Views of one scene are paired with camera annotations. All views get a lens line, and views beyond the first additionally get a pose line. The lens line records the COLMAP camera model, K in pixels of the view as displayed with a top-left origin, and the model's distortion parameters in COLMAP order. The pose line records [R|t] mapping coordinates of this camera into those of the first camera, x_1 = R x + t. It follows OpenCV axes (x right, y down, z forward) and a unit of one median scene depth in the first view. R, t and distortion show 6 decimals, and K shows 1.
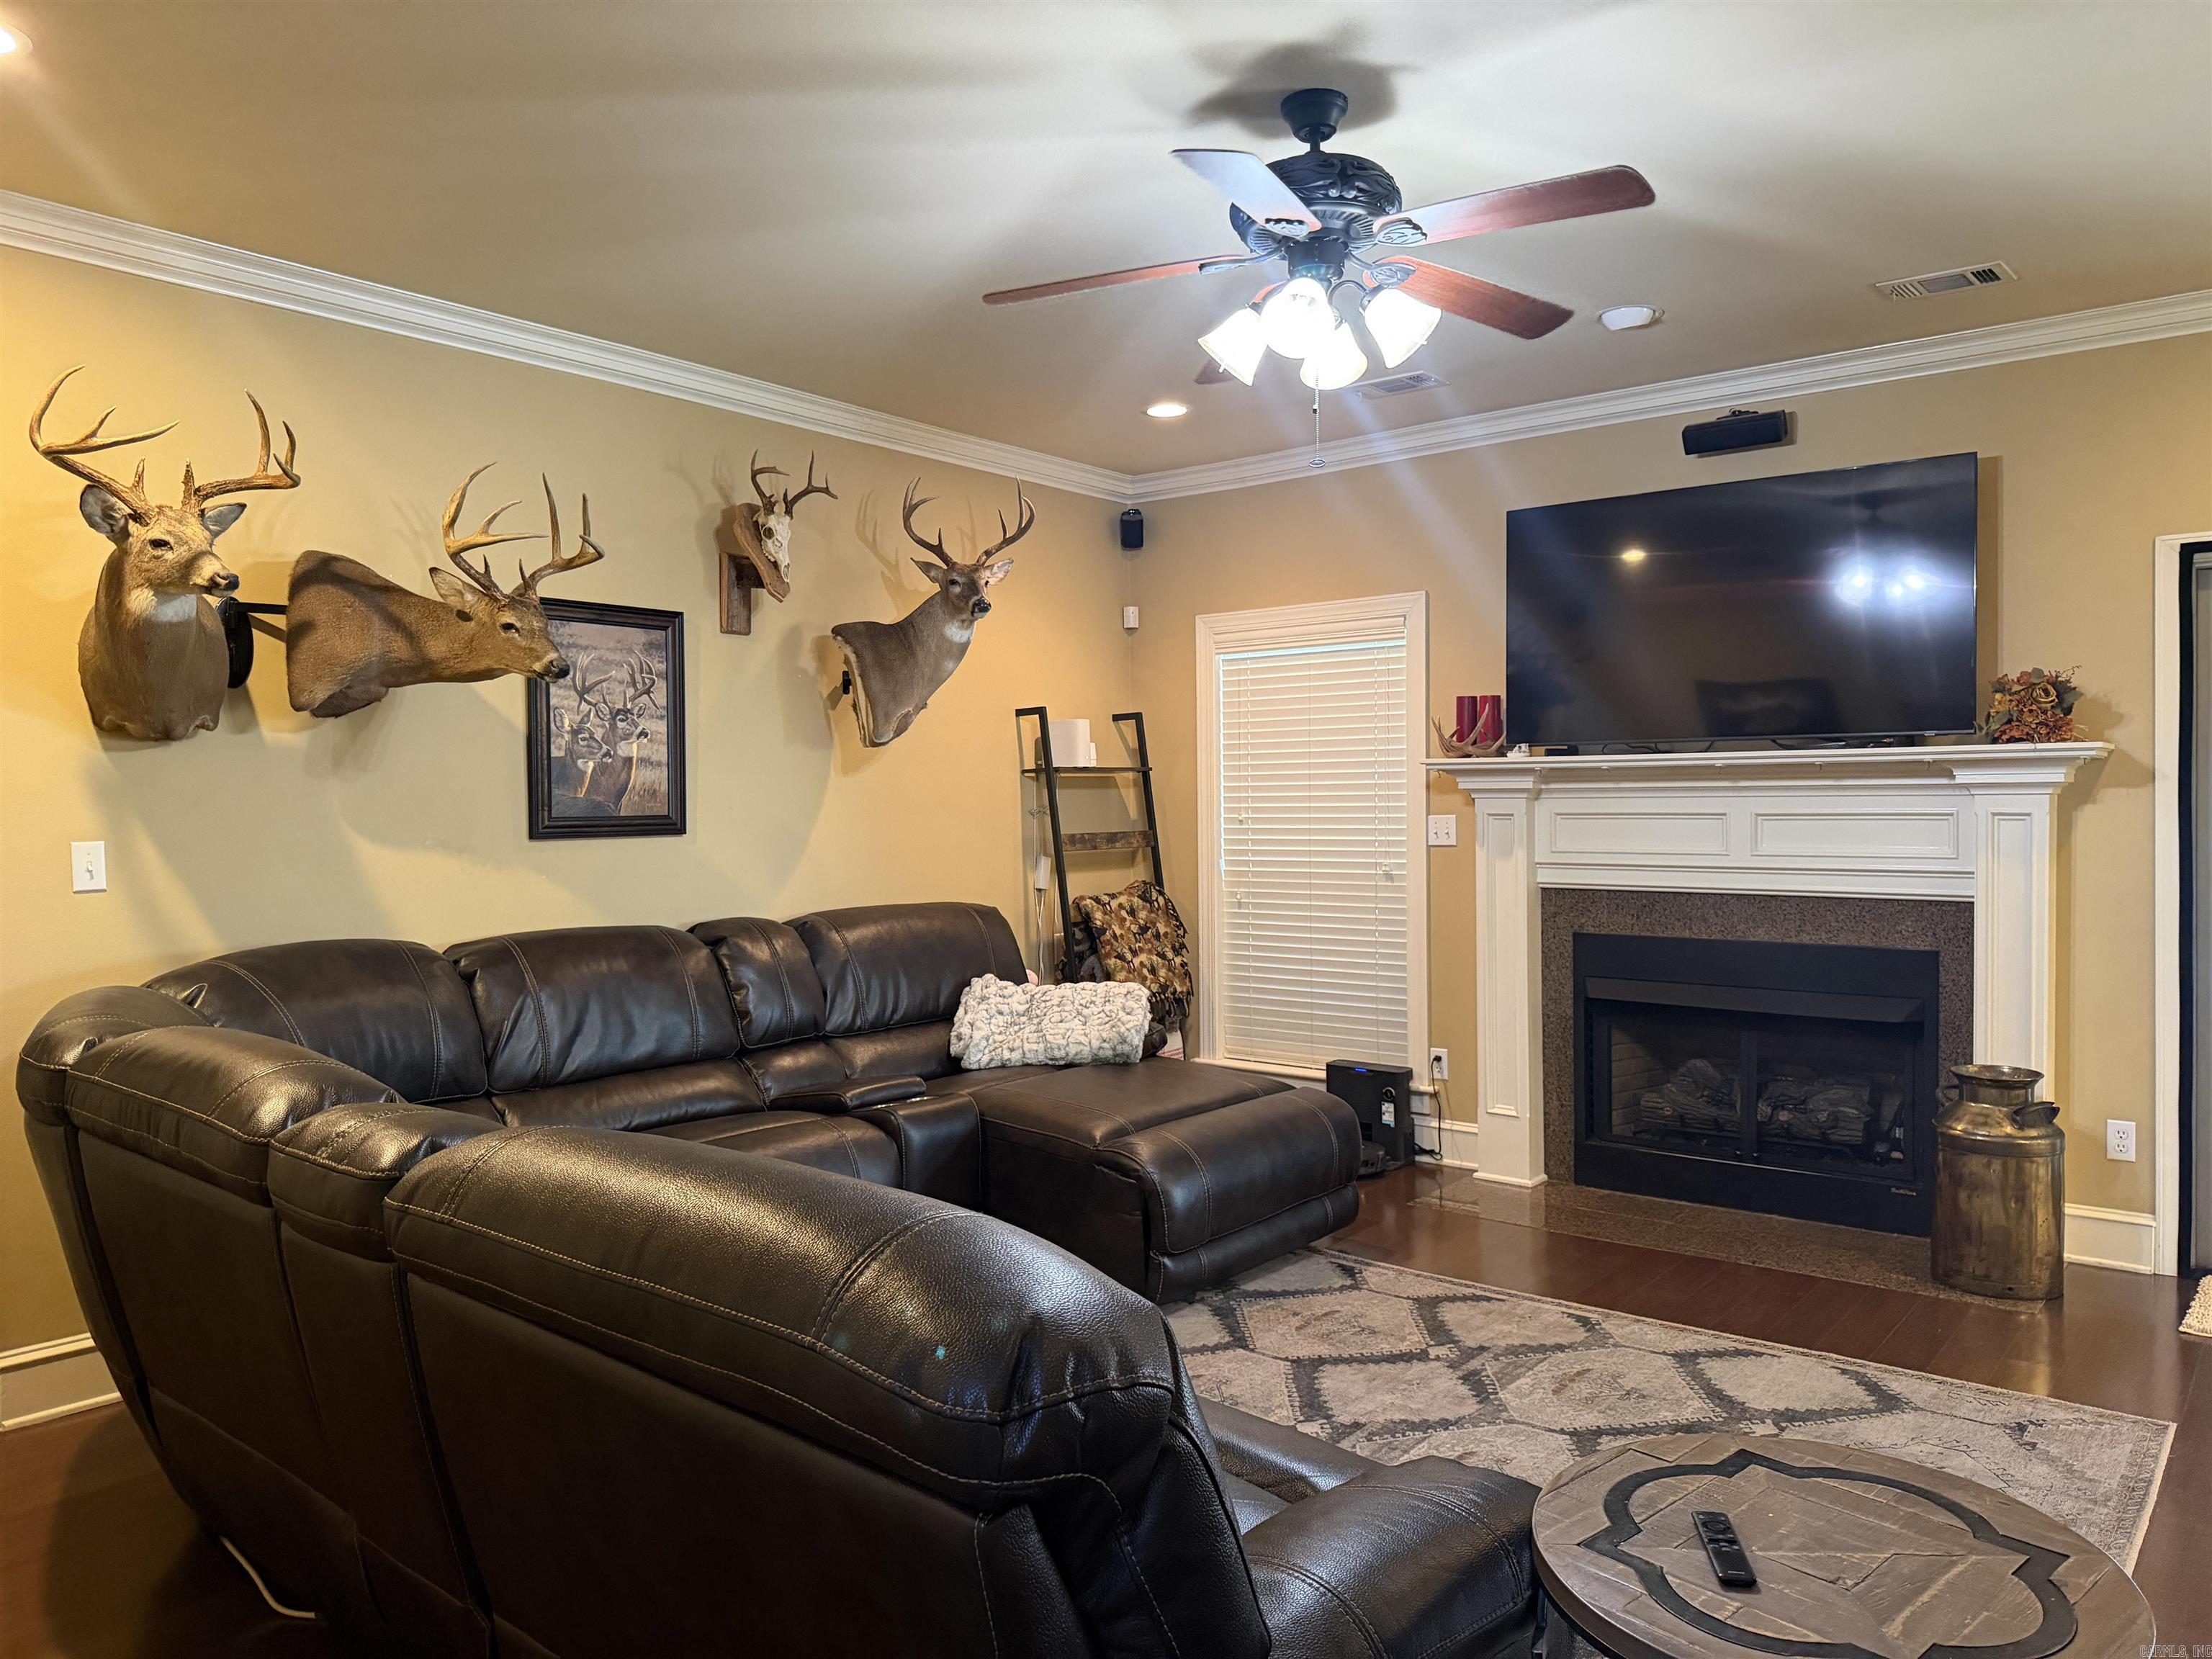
lens RADIAL K [[1570.9, 0, 1112.4], [0, 1570.9, 826.2], [0, 0, 1]] dist [0.128623, -0.229306]
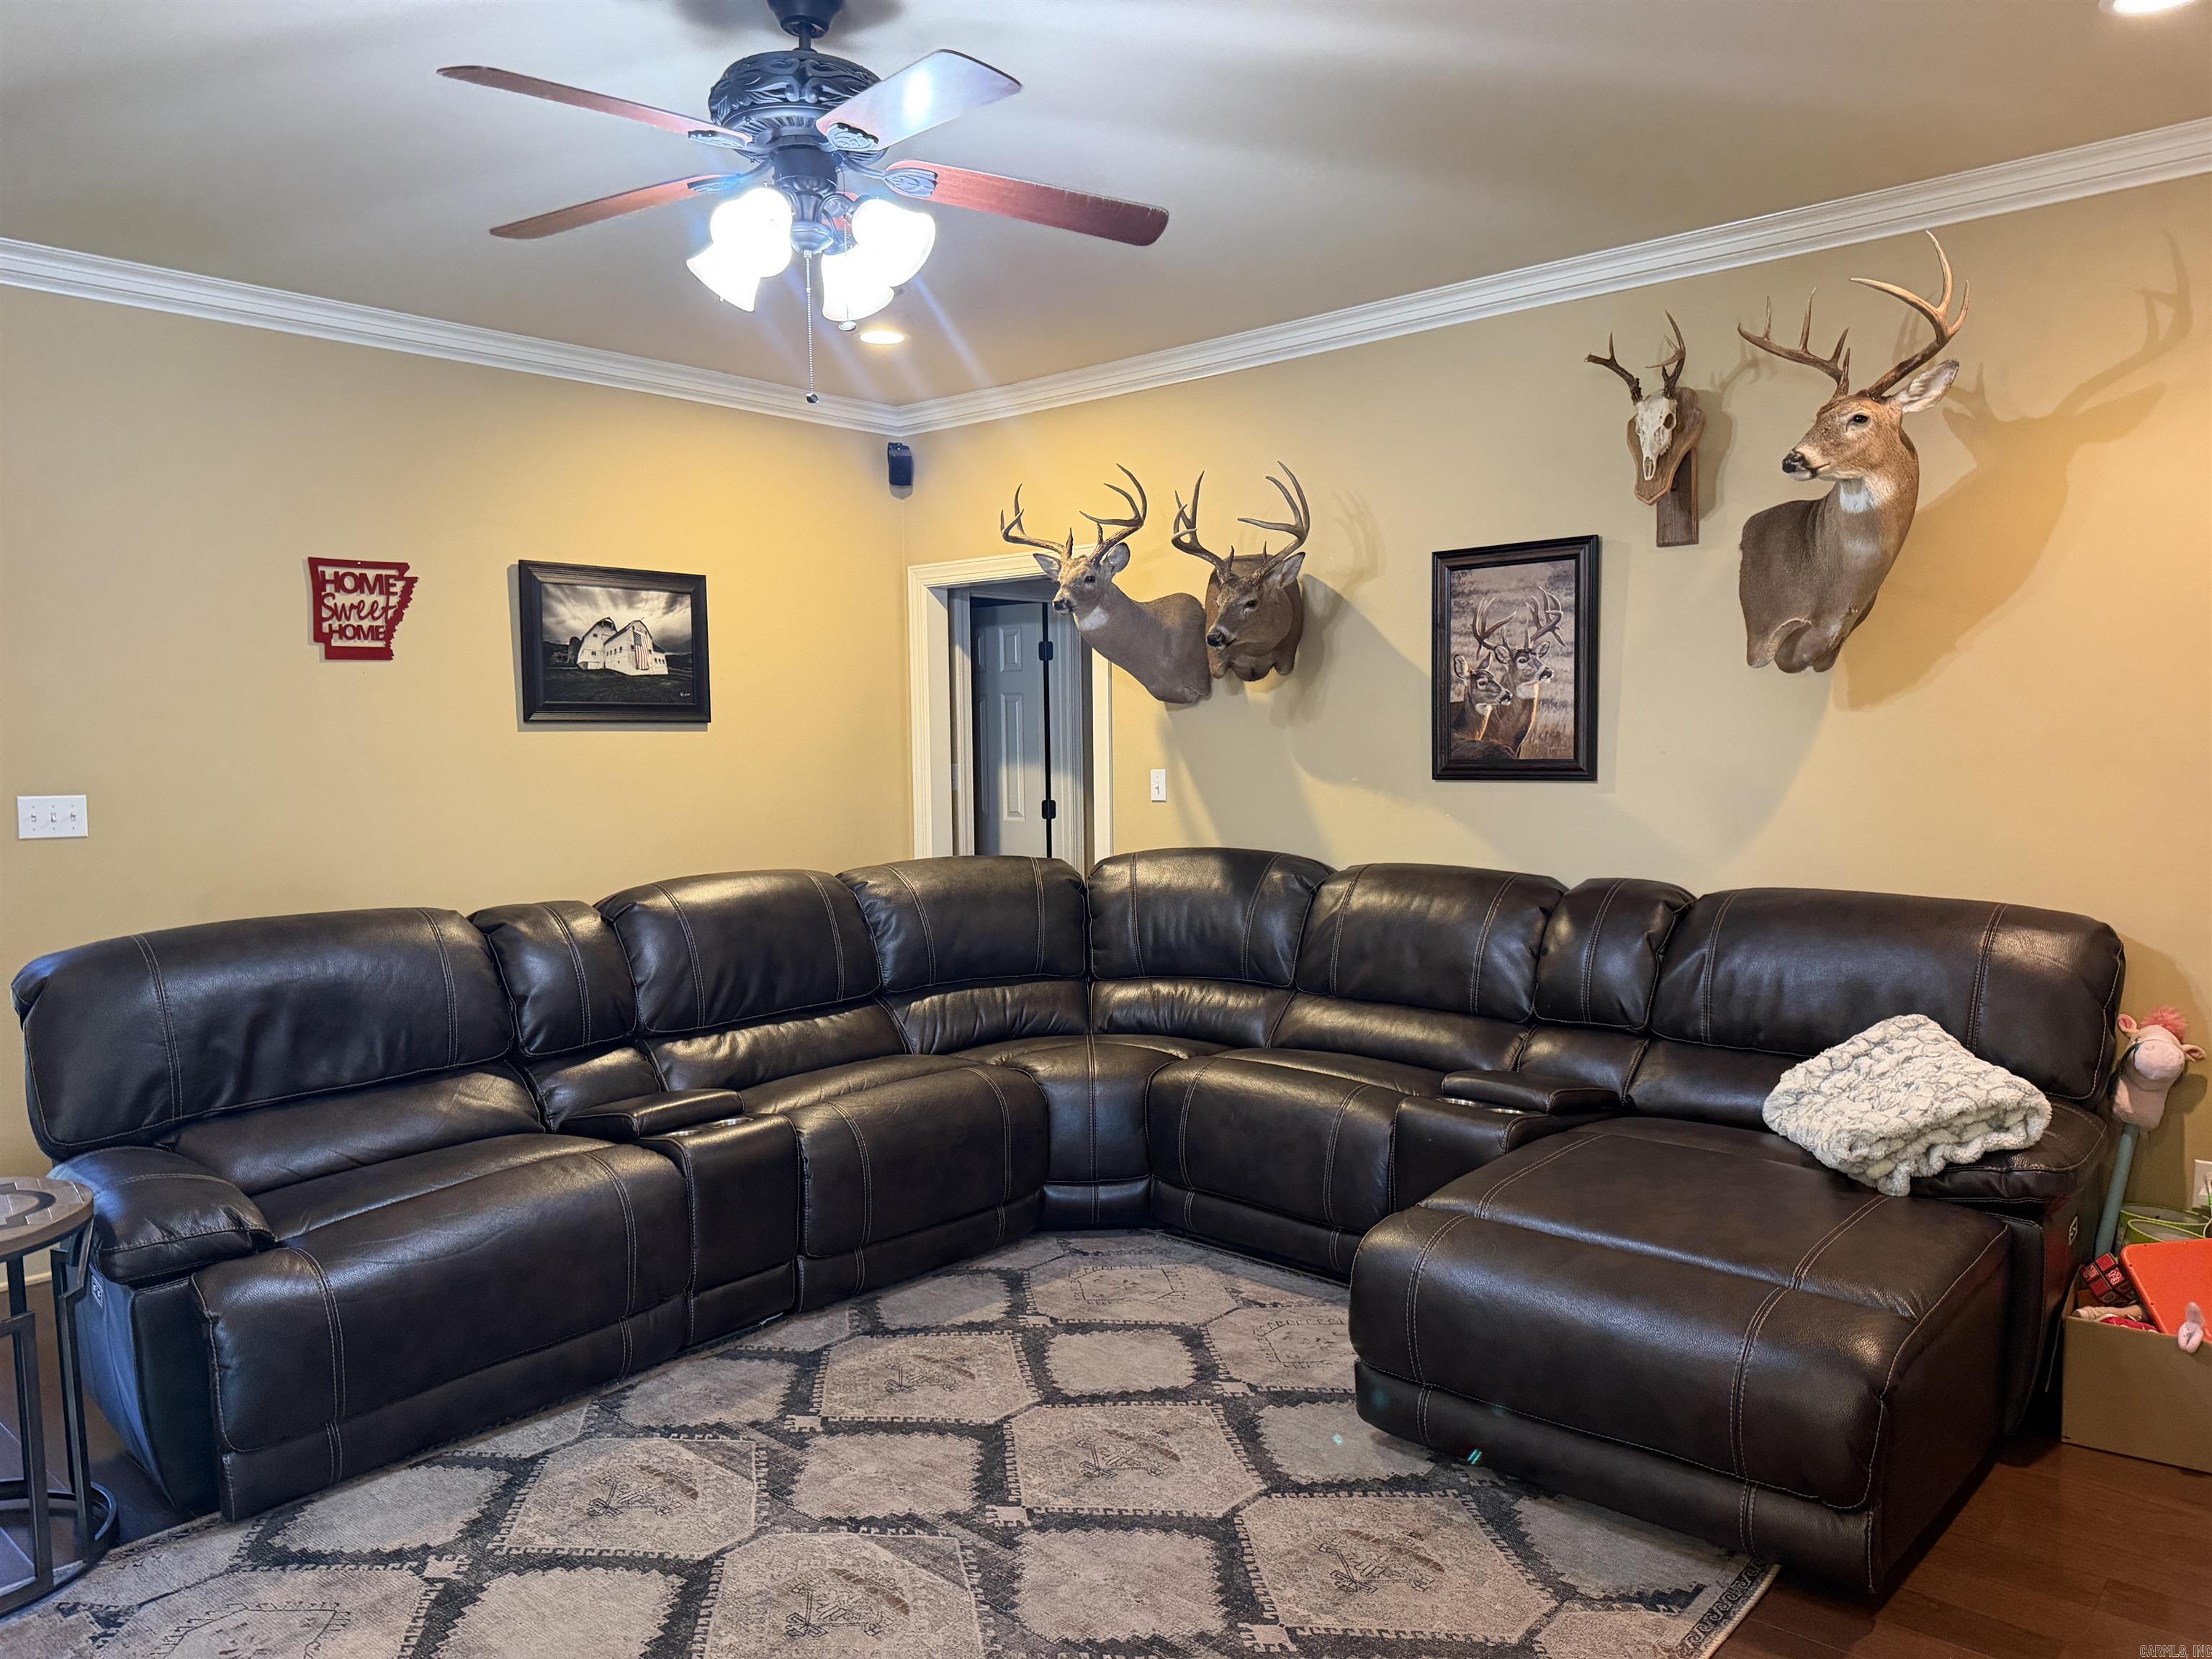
lens RADIAL K [[1558.1, 0, 1112.3], [0, 1558.1, 835.6], [0, 0, 1]] dist [0.150945, -0.190320]
pose [[-0.045062, 0.076255, -0.996070, 0.691306], [-0.006963, 0.997034, 0.076644, -0.033048], [0.998960, 0.010389, -0.044398, 0.810042]]
